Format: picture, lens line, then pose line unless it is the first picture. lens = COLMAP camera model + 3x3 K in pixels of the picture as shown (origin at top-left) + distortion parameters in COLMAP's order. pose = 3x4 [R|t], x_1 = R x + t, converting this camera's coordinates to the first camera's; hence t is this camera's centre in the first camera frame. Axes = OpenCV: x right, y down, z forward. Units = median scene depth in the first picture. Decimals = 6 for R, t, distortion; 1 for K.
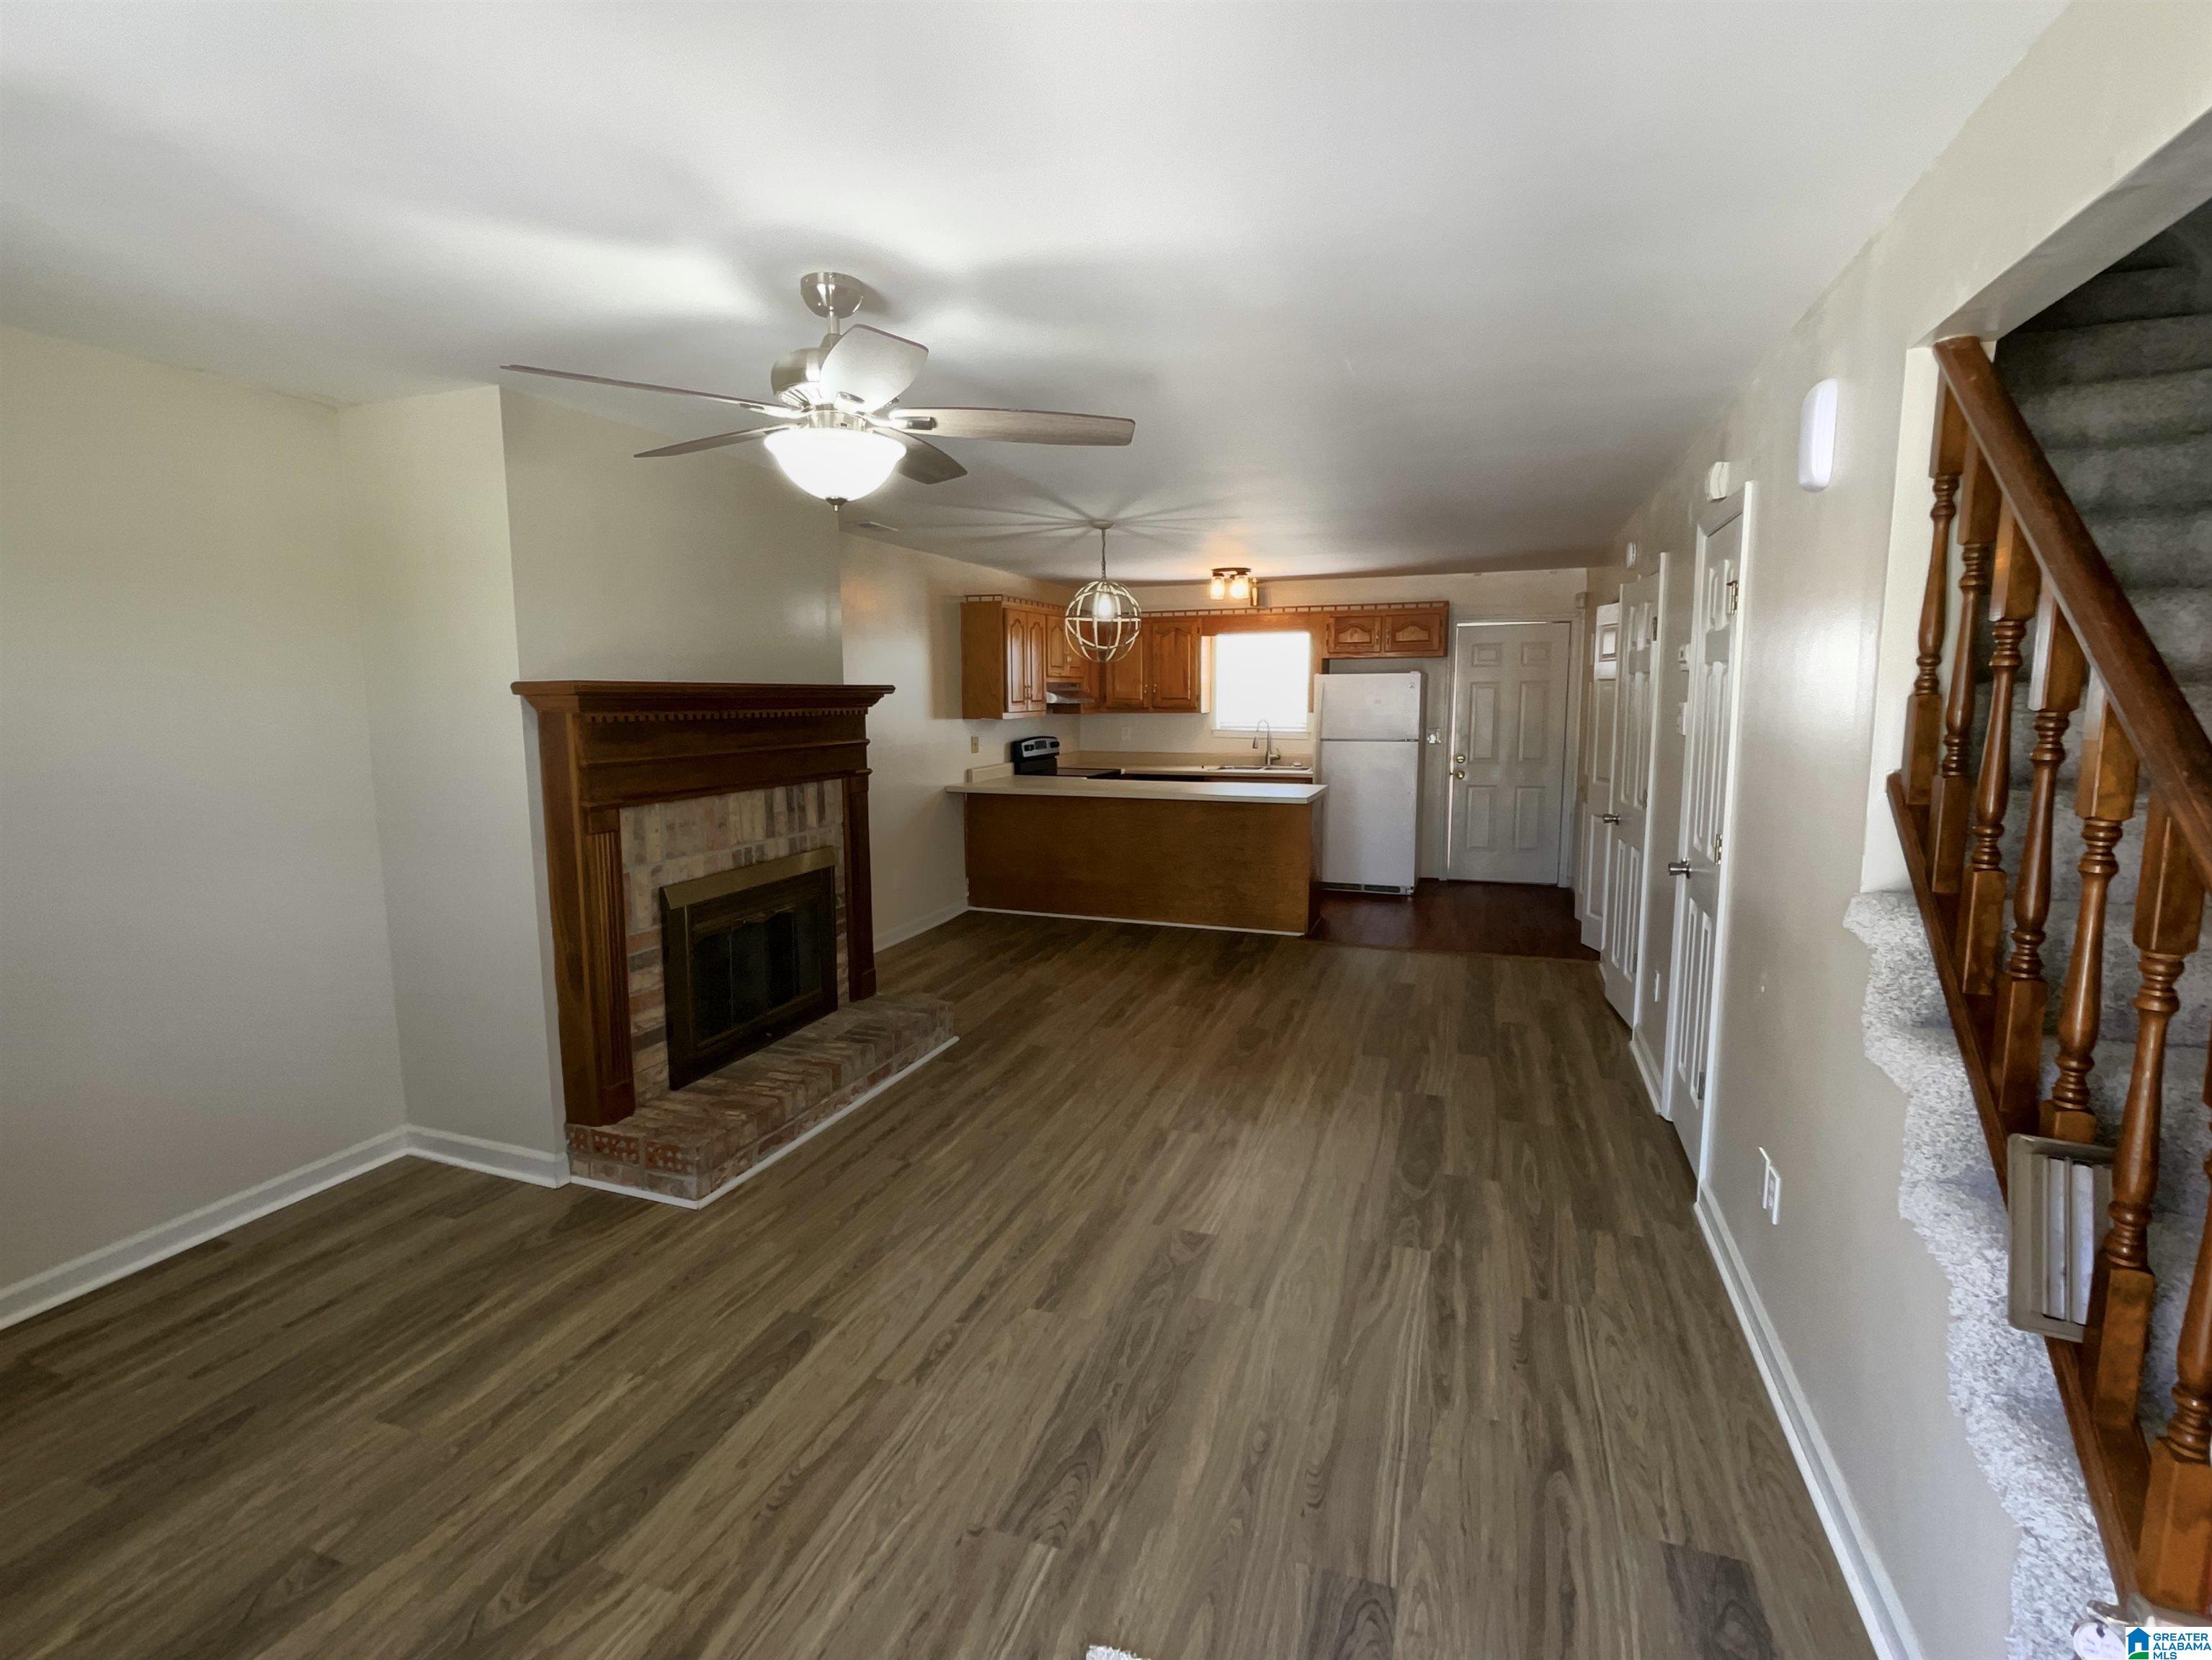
lens RADIAL K [[1036.4, 0, 1078.3], [0, 1036.4, 823.3], [0, 0, 1]] dist [-0.020389, 0.005920]
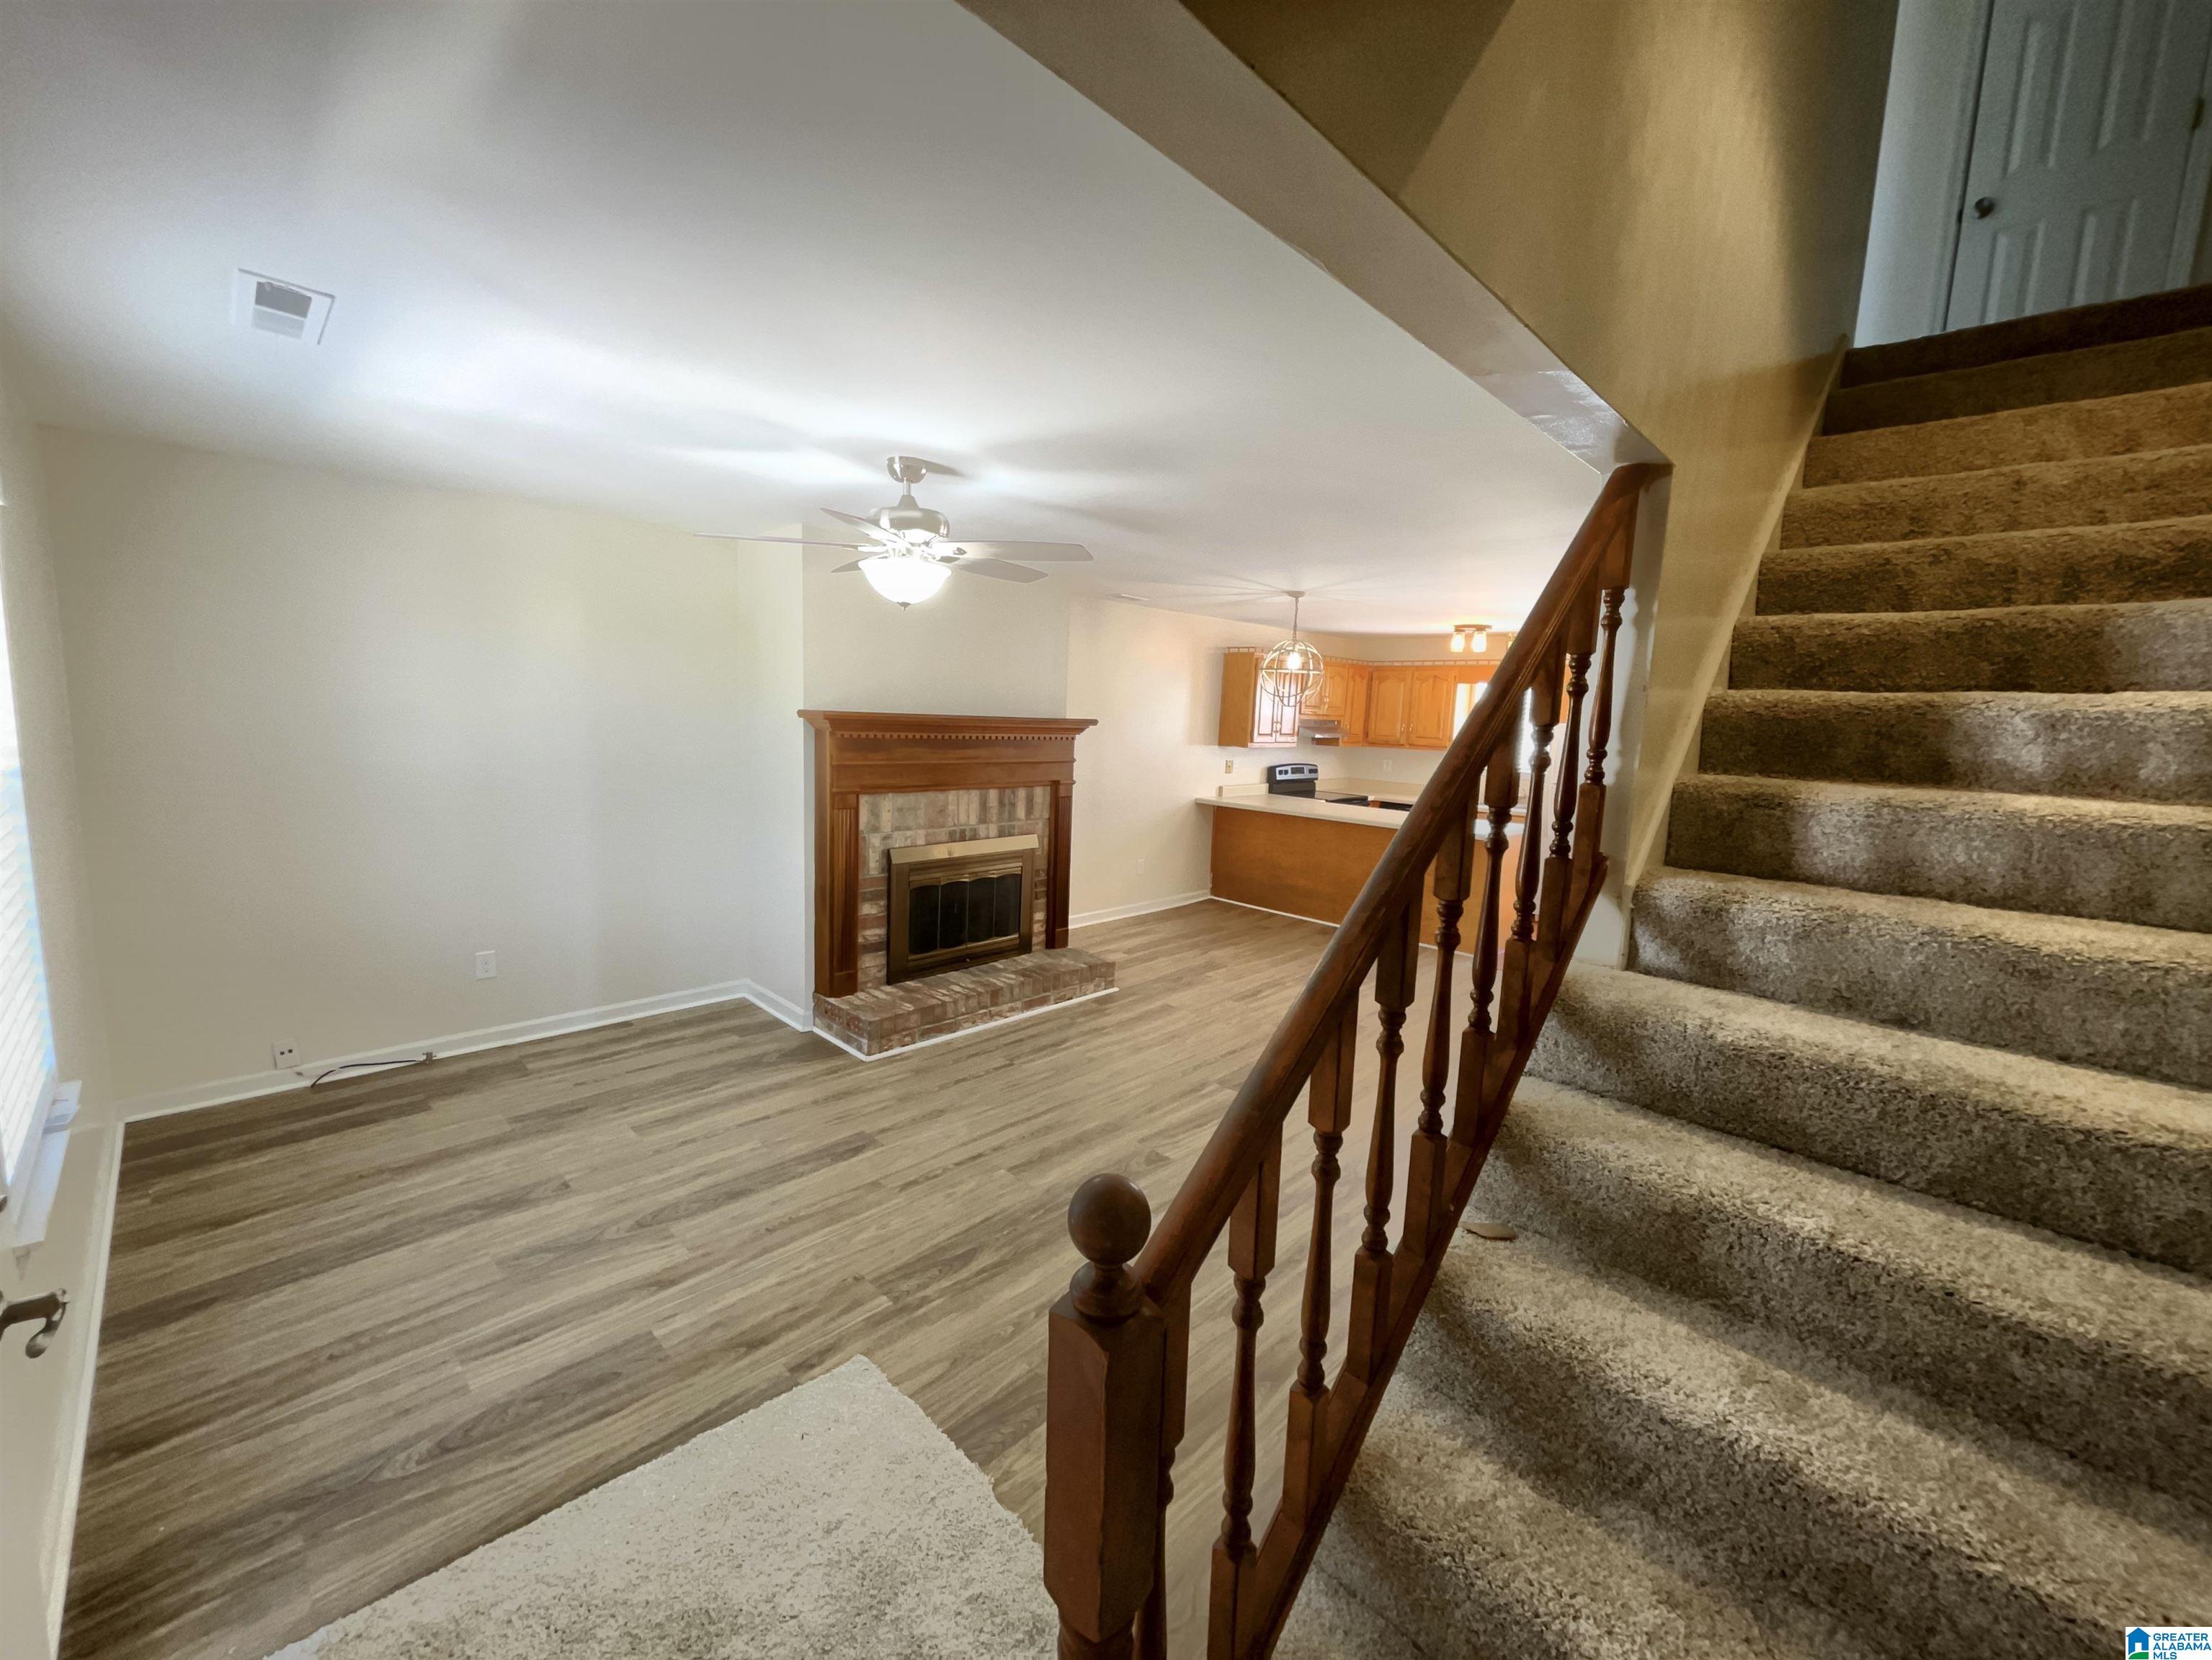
lens RADIAL K [[866.1, 0, 1085.5], [0, 866.1, 826.9], [0, 0, 1]] dist [0.000704, -0.000116]
pose [[0.907954, 0.095417, -0.408063, 0.374379], [-0.093393, 0.995317, 0.024931, -0.028914], [0.408531, 0.015474, 0.912613, -0.034205]]
